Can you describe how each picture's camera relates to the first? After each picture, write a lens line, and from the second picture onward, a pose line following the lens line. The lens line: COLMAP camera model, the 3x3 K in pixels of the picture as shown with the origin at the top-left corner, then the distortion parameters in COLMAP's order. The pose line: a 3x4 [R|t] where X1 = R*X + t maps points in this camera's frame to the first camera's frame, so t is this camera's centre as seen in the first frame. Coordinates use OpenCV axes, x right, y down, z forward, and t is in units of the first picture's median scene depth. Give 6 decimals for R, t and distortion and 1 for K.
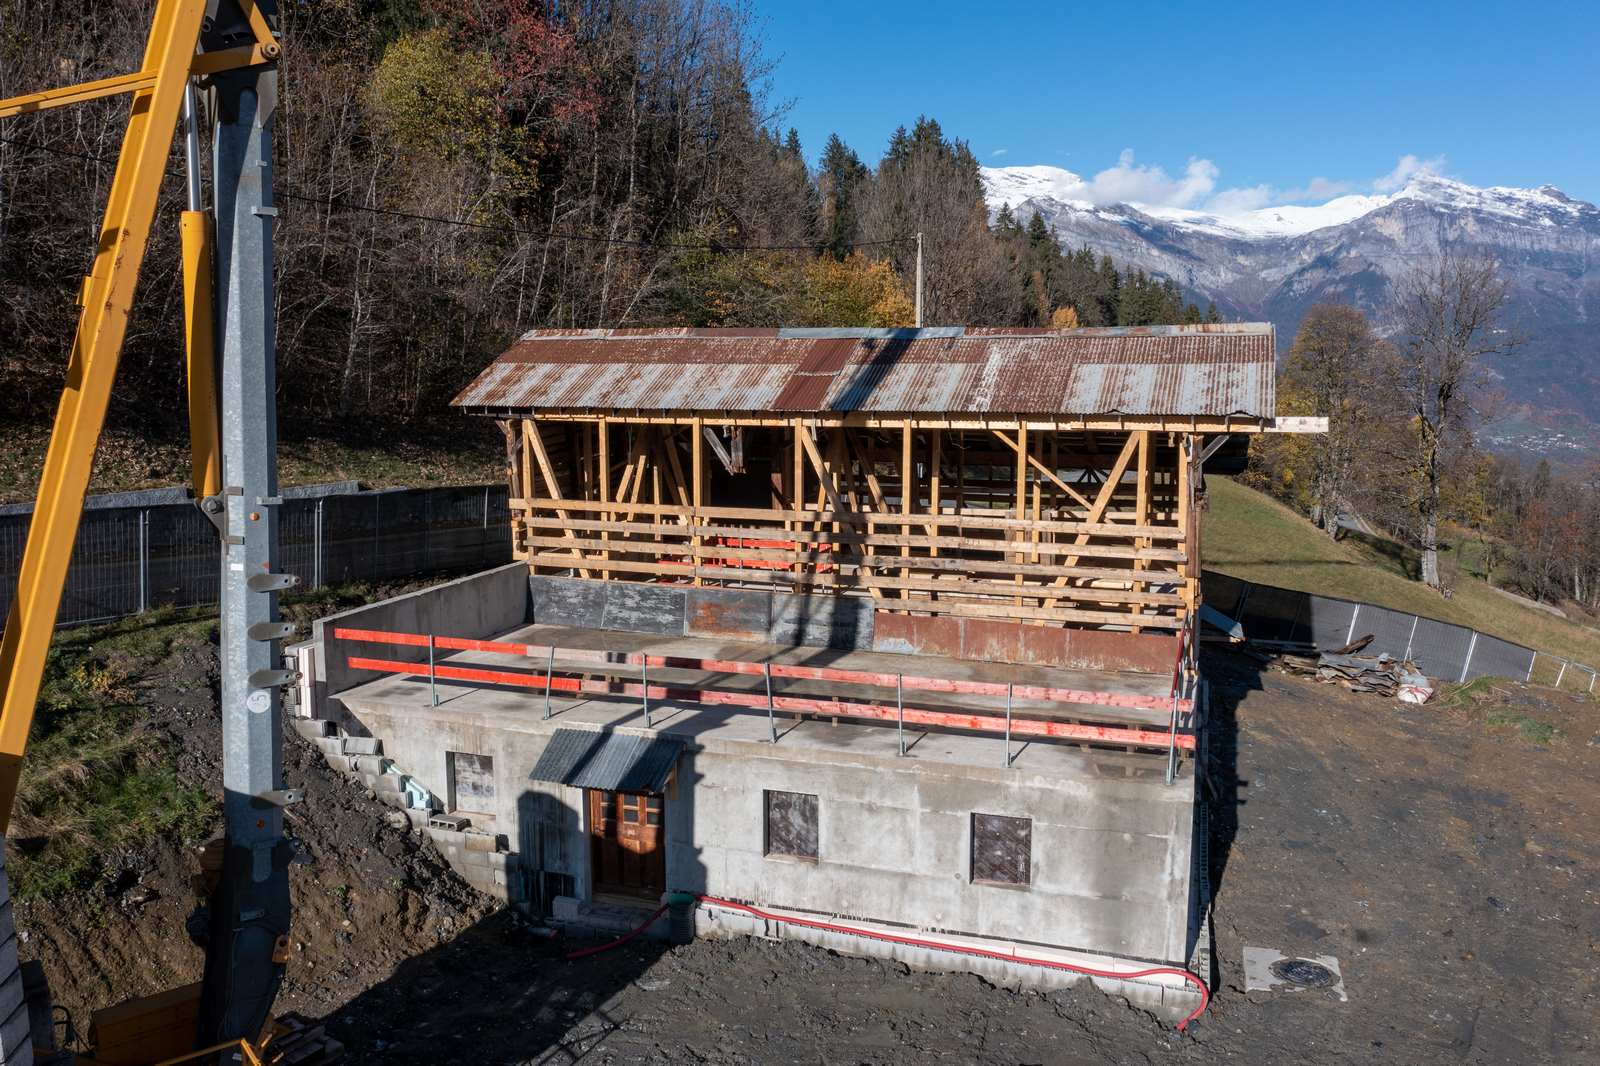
lens RADIAL K [[1254.4, 0, 800.0], [0, 1254.4, 533.0], [0, 0, 1]] dist [-0.026295, 0.006898]
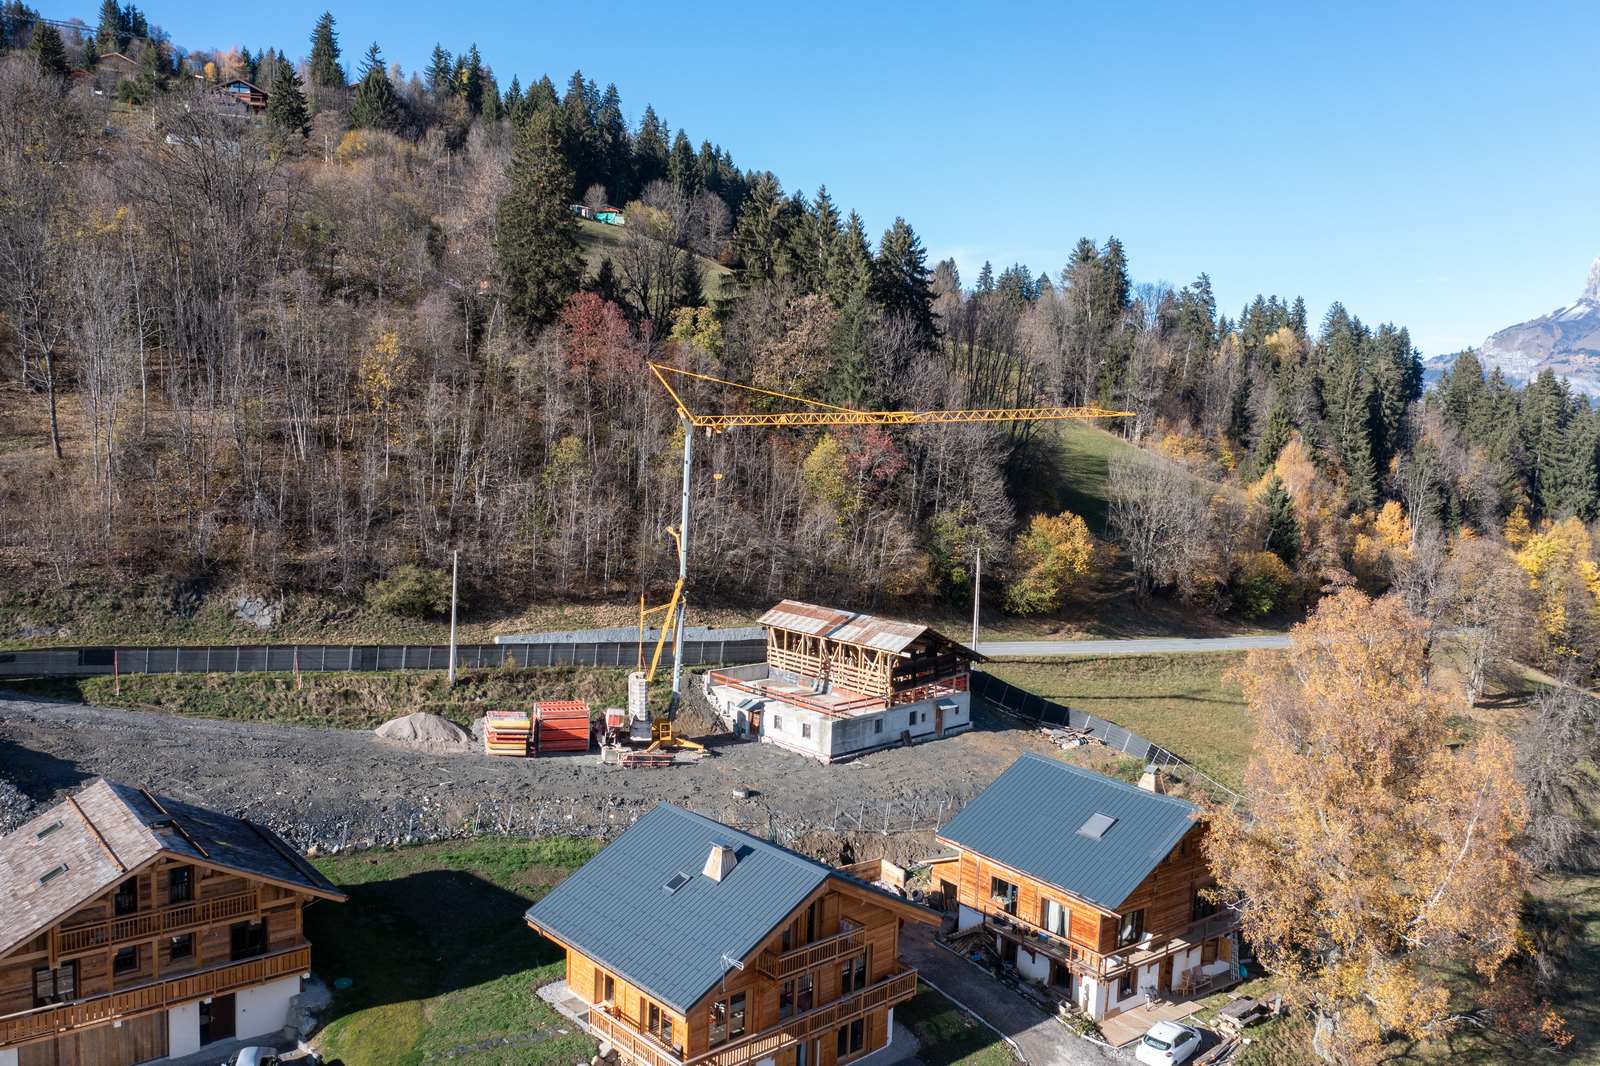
lens RADIAL K [[1252.8, 0, 800.0], [0, 1252.8, 533.0], [0, 0, 1]] dist [-0.018838, 0.004699]
pose [[0.881597, 0.076639, -0.465740, 2.166125], [-0.103990, 0.994022, -0.033273, -0.338614], [0.460406, 0.077765, 0.884296, -3.201619]]
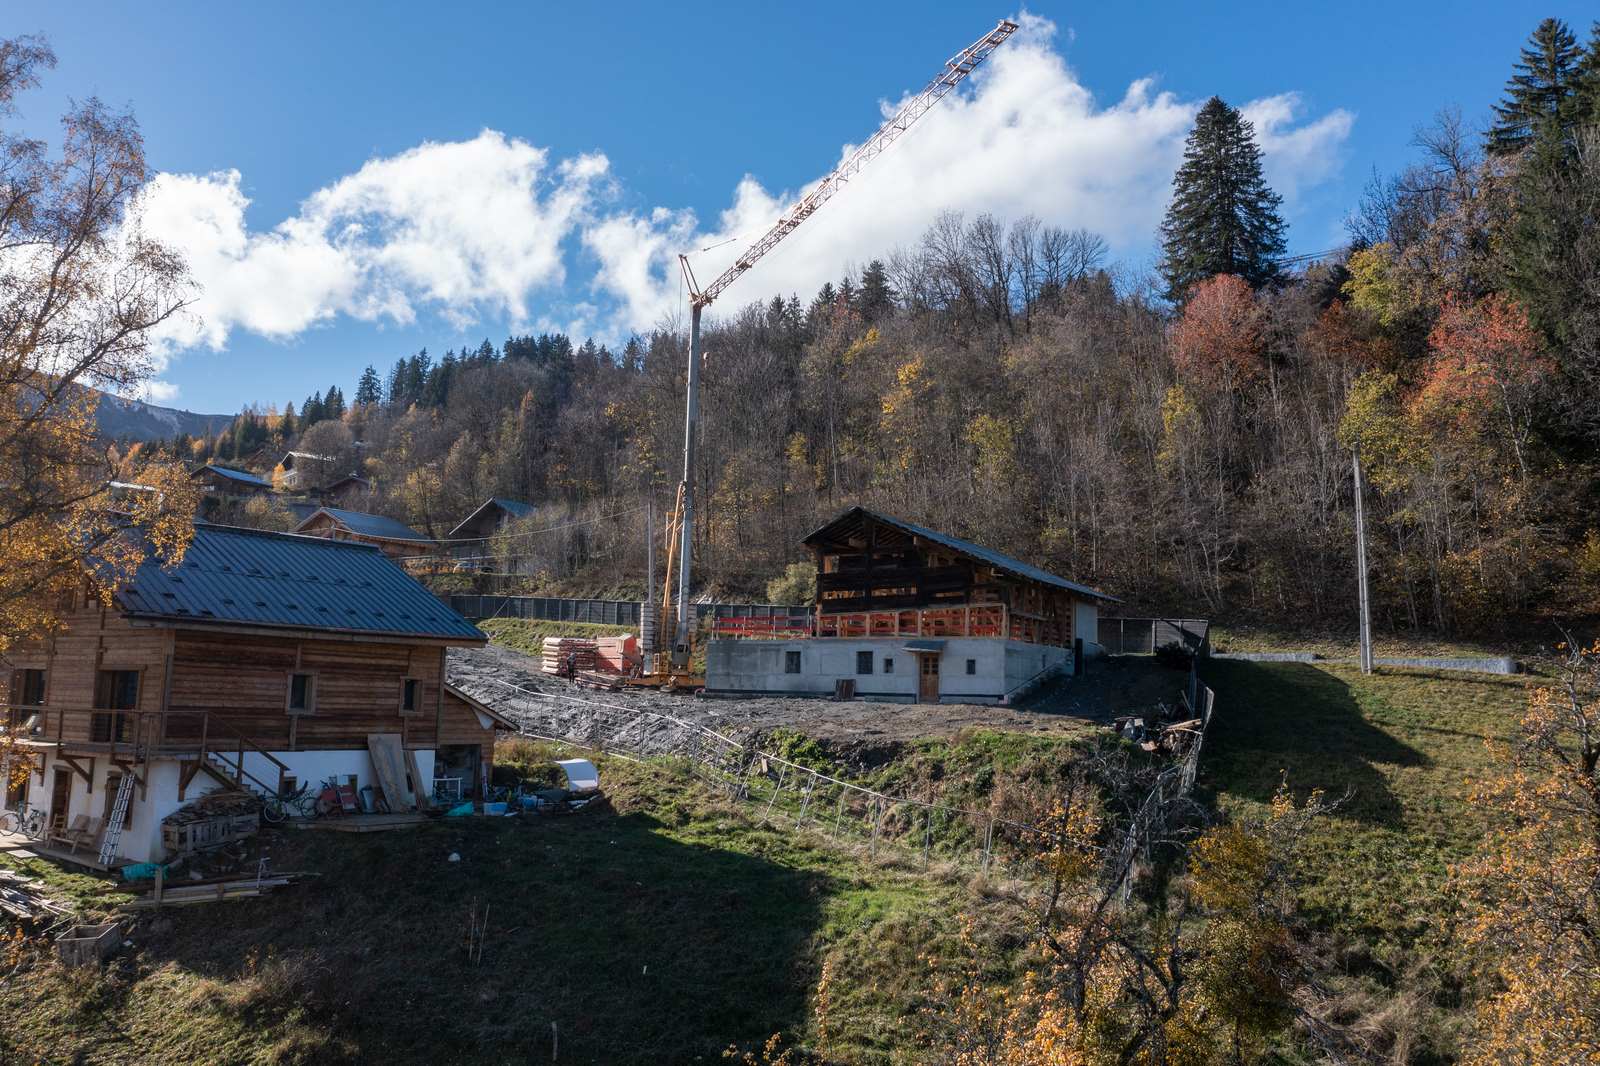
lens RADIAL K [[1254.4, 0, 800.0], [0, 1254.4, 533.0], [0, 0, 1]] dist [-0.026295, 0.006898]
pose [[-0.207249, -0.132391, -0.969289, 3.283877], [-0.169028, 0.980746, -0.097815, 0.171721], [0.963575, 0.143565, -0.225636, 1.706446]]
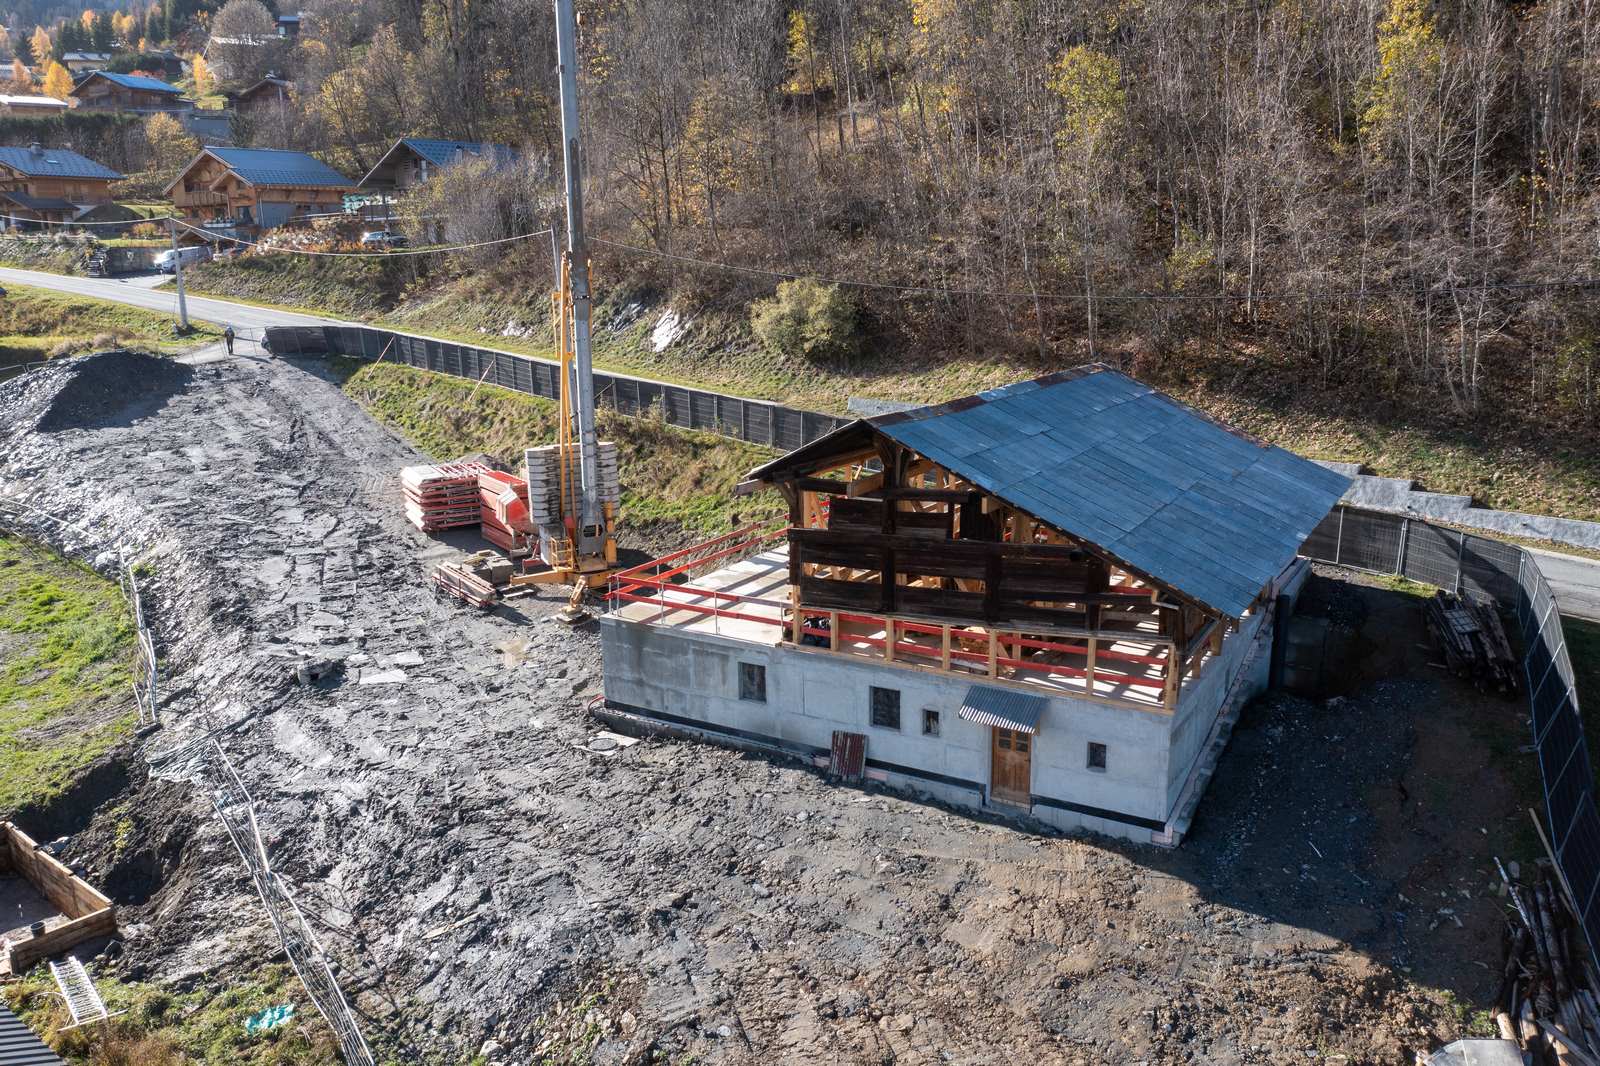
lens RADIAL K [[1255.1, 0, 800.0], [0, 1255.1, 533.0], [0, 0, 1]] dist [-0.022170, 0.001250]
pose [[-0.233673, 0.225259, -0.945862, 1.803832], [-0.125706, 0.957631, 0.259117, -0.427473], [0.964155, 0.179449, -0.195456, 1.397111]]
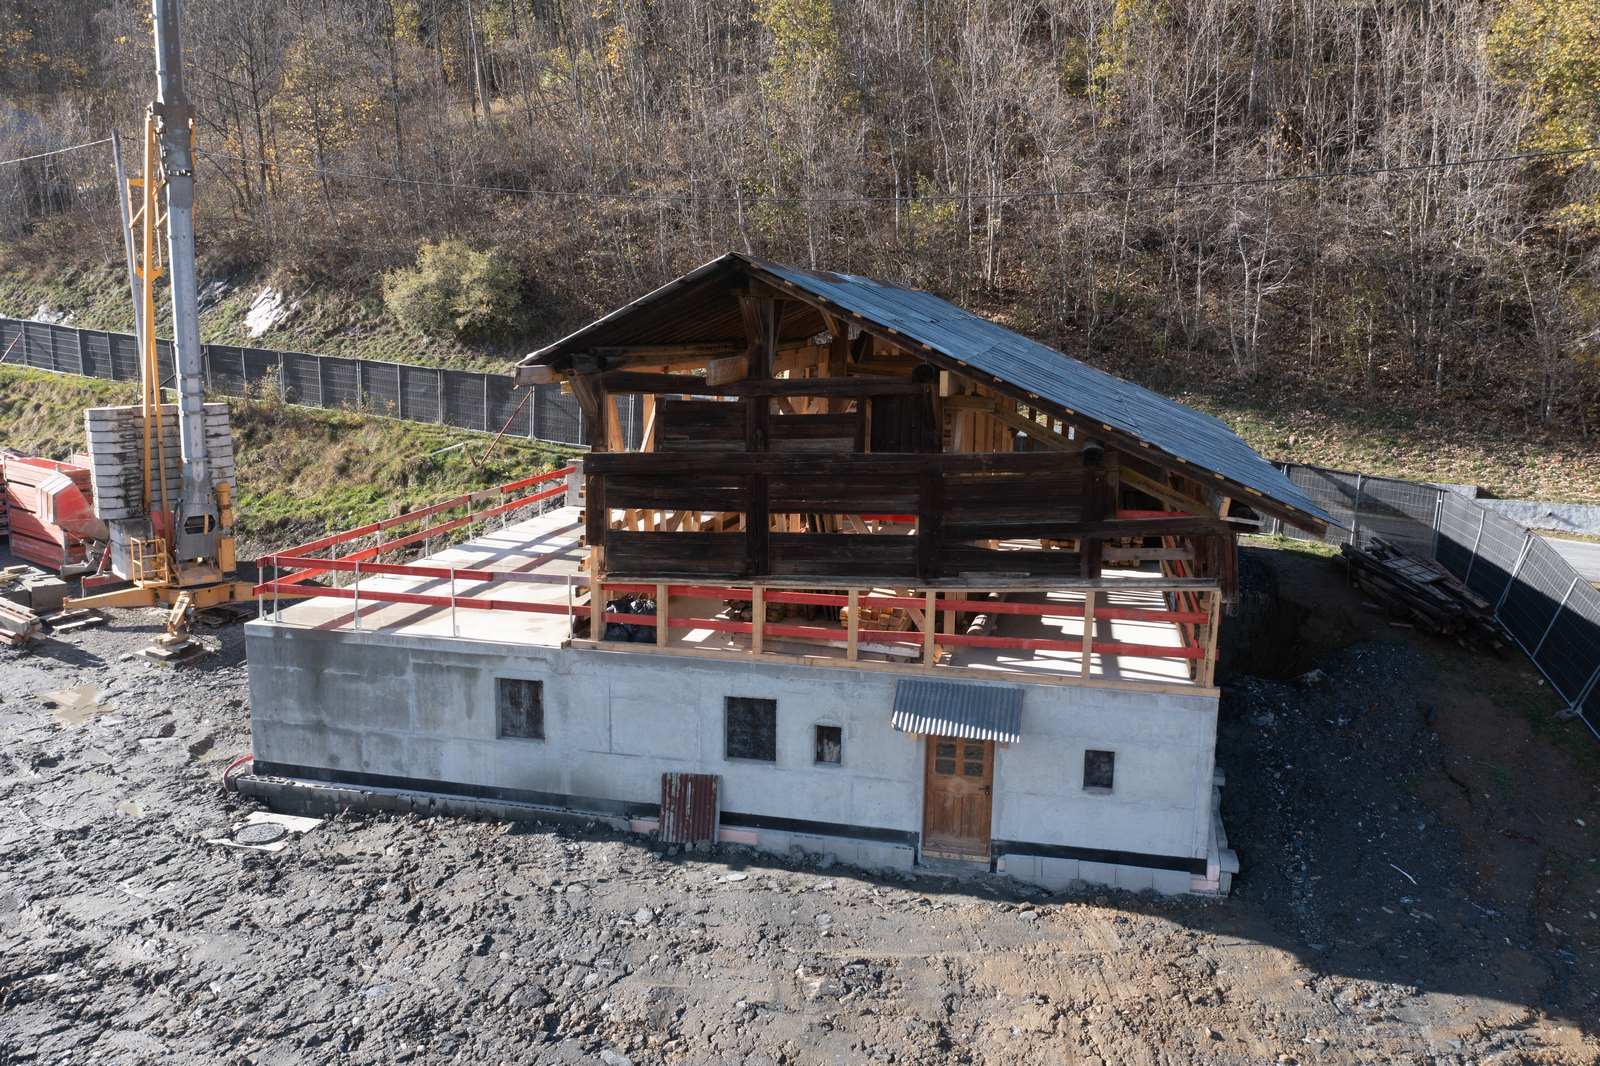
lens RADIAL K [[1255.1, 0, 800.0], [0, 1255.1, 533.0], [0, 0, 1]] dist [-0.022170, 0.001250]
pose [[0.090628, 0.179864, -0.979508, 1.319005], [-0.161498, 0.973191, 0.163761, -0.157230], [0.982703, 0.143347, 0.117247, 1.139602]]
